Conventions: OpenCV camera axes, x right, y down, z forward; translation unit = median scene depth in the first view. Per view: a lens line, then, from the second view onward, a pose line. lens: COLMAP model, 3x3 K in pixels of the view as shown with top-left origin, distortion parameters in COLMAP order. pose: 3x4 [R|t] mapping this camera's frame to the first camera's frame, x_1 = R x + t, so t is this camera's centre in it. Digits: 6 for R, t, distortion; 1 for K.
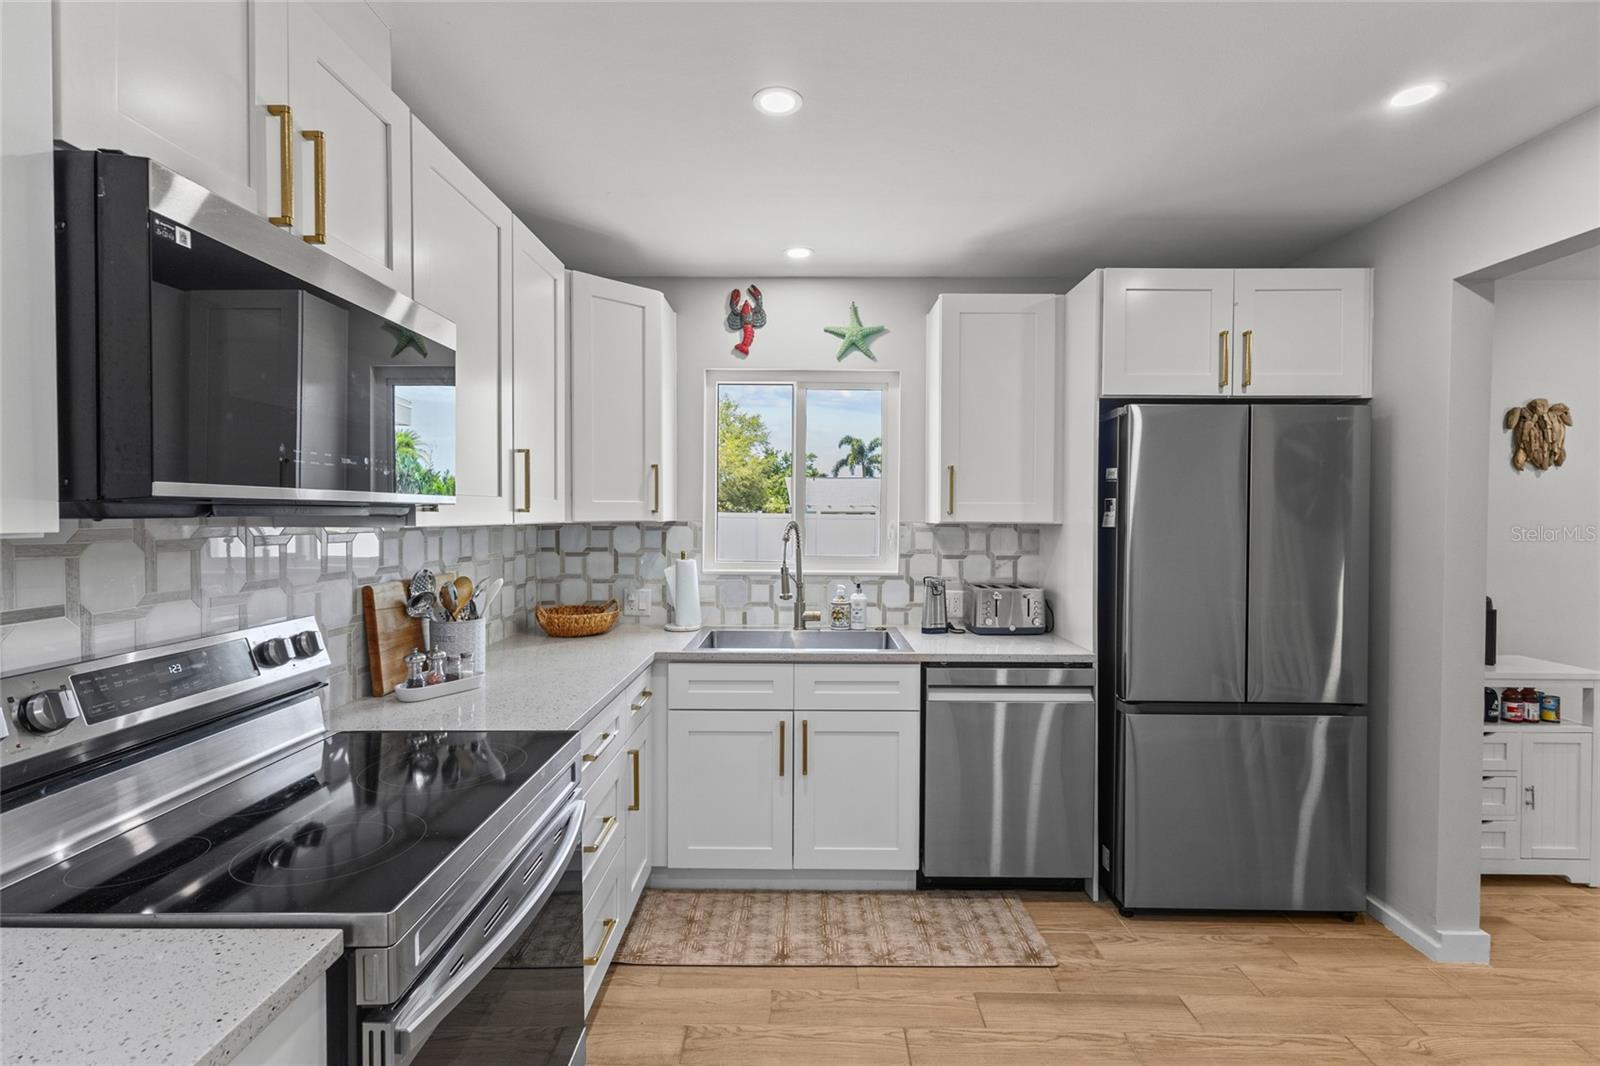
lens RADIAL K [[733.4, 0, 793.9], [0, 733.4, 528.9], [0, 0, 1]] dist [0.000672, 0.000709]
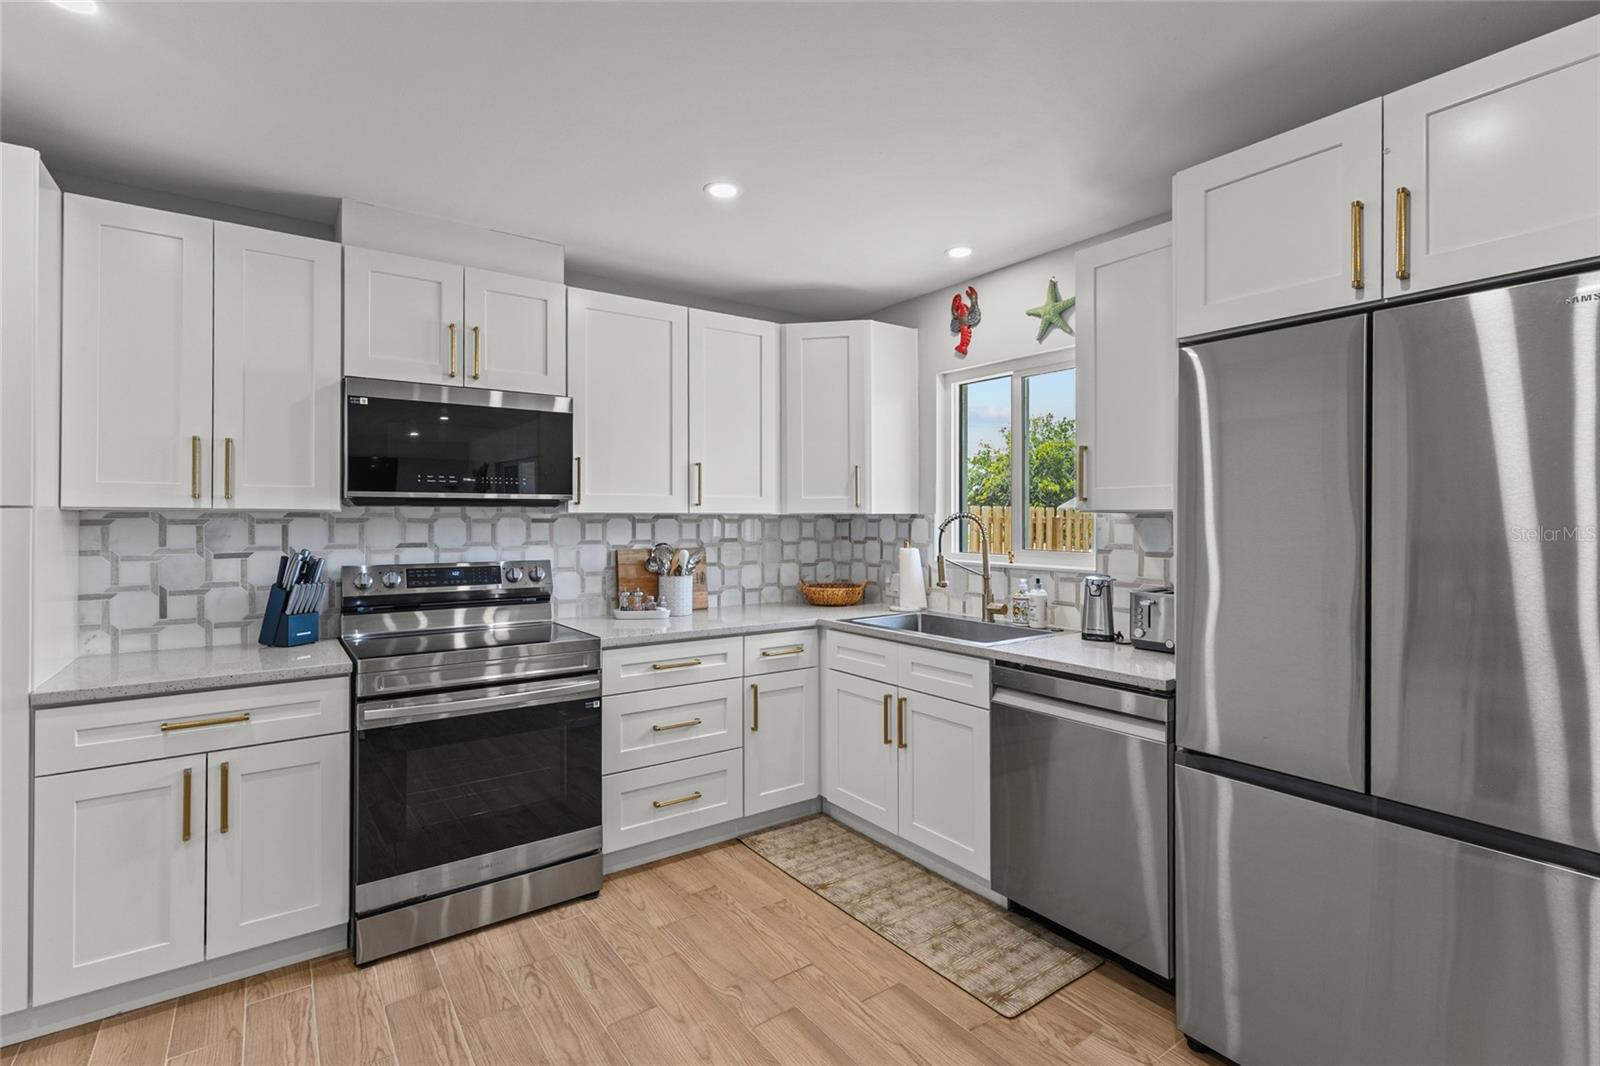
lens RADIAL K [[747.6, 0, 803.0], [0, 747.6, 515.3], [0, 0, 1]] dist [0.001063, 0.000695]
pose [[0.594997, -0.007647, -0.803691, 0.805385], [-0.013536, 0.999718, -0.019533, 0.019524], [0.803614, 0.022501, 0.594726, 0.230616]]
